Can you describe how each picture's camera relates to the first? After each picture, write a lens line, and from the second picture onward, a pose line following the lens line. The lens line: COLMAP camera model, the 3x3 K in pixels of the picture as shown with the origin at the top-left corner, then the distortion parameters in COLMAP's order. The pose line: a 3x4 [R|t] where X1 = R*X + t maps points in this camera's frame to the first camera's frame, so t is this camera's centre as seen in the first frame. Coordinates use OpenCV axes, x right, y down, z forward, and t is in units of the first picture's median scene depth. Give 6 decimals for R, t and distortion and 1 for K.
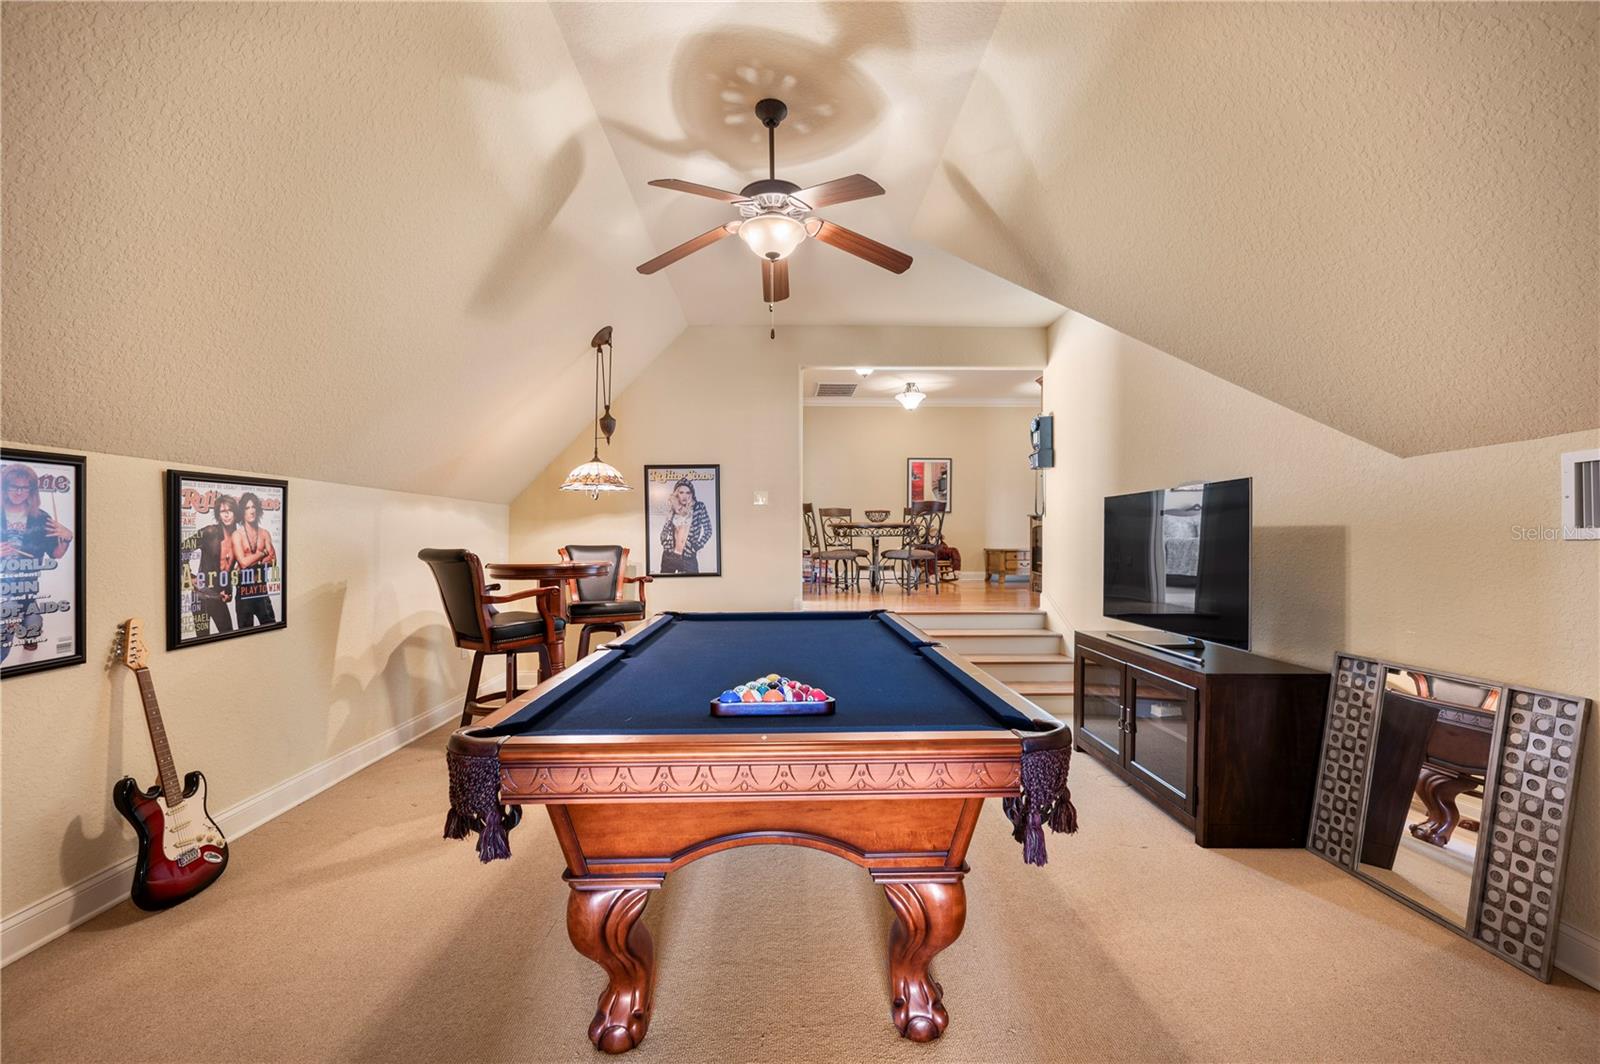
lens RADIAL K [[636.2, 0, 802.2], [0, 636.2, 534.8], [0, 0, 1]] dist [-0.003228, -0.000021]
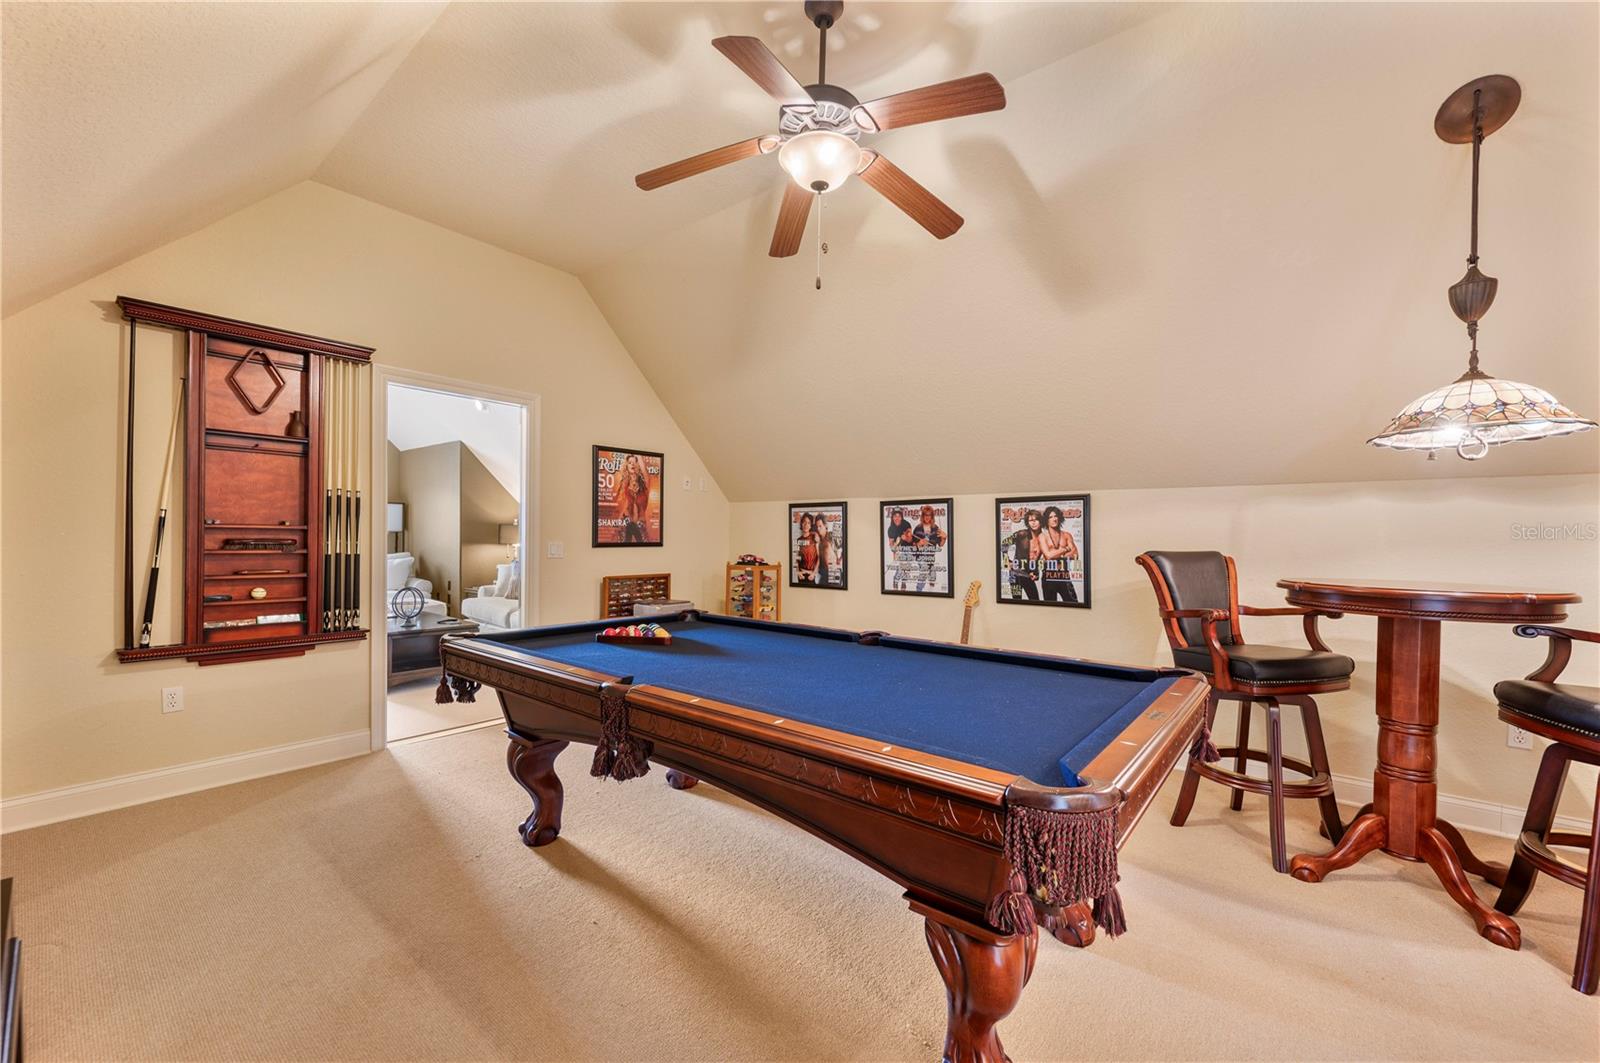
lens RADIAL K [[636.2, 0, 801.1], [0, 636.2, 531.7], [0, 0, 1]] dist [-0.003228, -0.000021]
pose [[-0.667889, -0.008080, -0.744217, 0.583752], [-0.003282, 0.999963, -0.007911, 0.003926], [0.744254, -0.002841, -0.667891, 1.581770]]
